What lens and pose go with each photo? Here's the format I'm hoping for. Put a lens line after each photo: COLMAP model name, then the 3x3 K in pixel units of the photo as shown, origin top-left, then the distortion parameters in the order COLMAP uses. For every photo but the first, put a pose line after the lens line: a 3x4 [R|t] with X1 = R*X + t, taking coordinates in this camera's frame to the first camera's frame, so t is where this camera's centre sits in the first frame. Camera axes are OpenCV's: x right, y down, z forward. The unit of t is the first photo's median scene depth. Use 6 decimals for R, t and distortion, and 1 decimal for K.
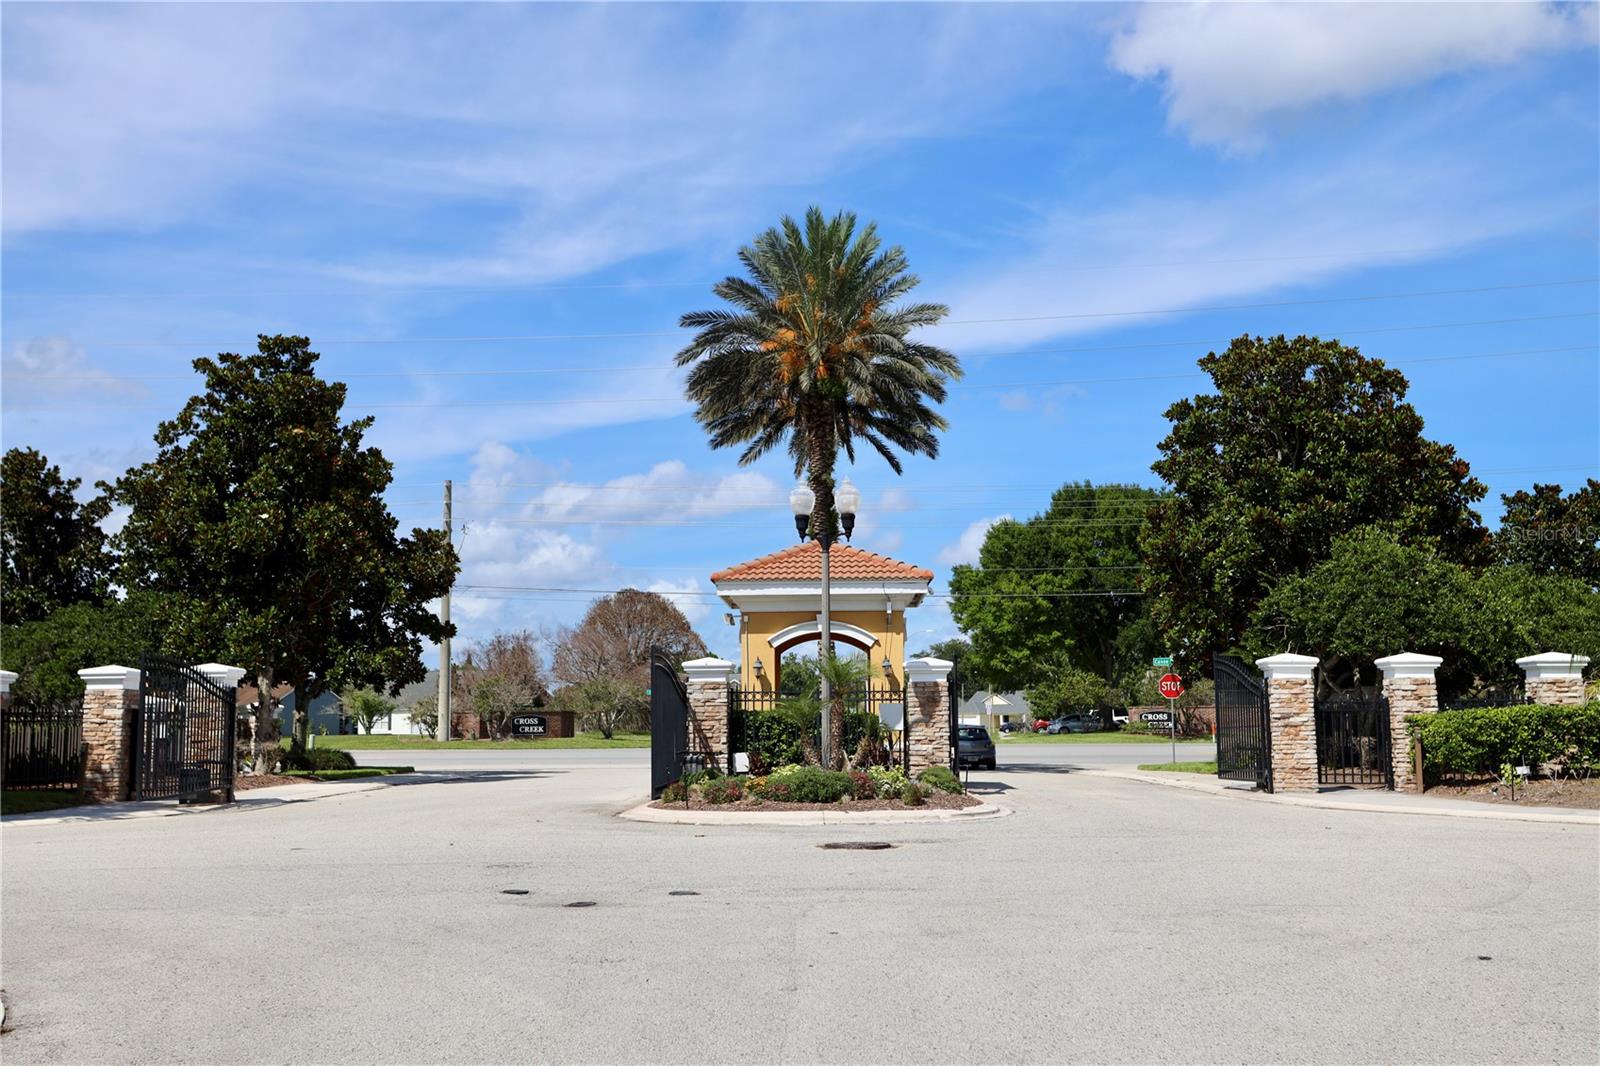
lens RADIAL K [[1835.5, 0, 800.3], [0, 1835.5, 531.4], [0, 0, 1]] dist [0.001605, 0.000000]
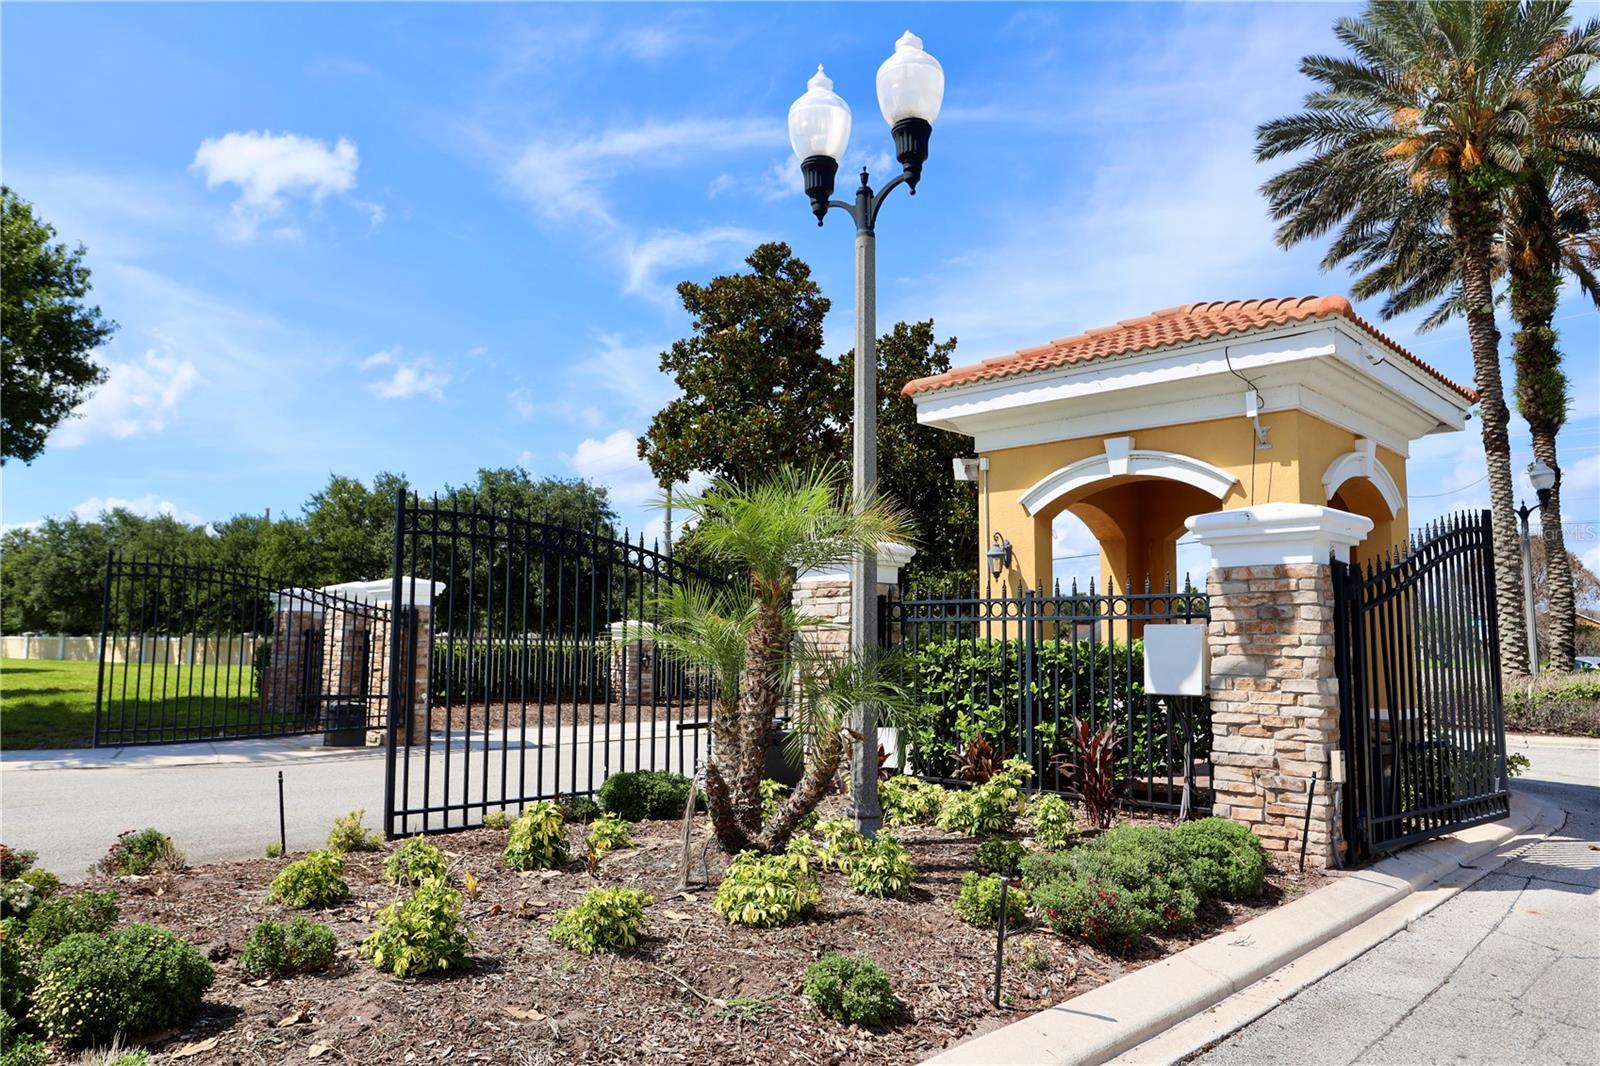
lens RADIAL K [[1102.5, 0, 797.6], [0, 1102.5, 537.4], [0, 0, 1]] dist [0.002998, 0.000603]
pose [[0.736461, -0.055286, -0.674217, 0.149749], [0.060424, 0.998047, -0.015837, 0.074081], [0.673776, -0.029076, 0.738363, 0.774307]]
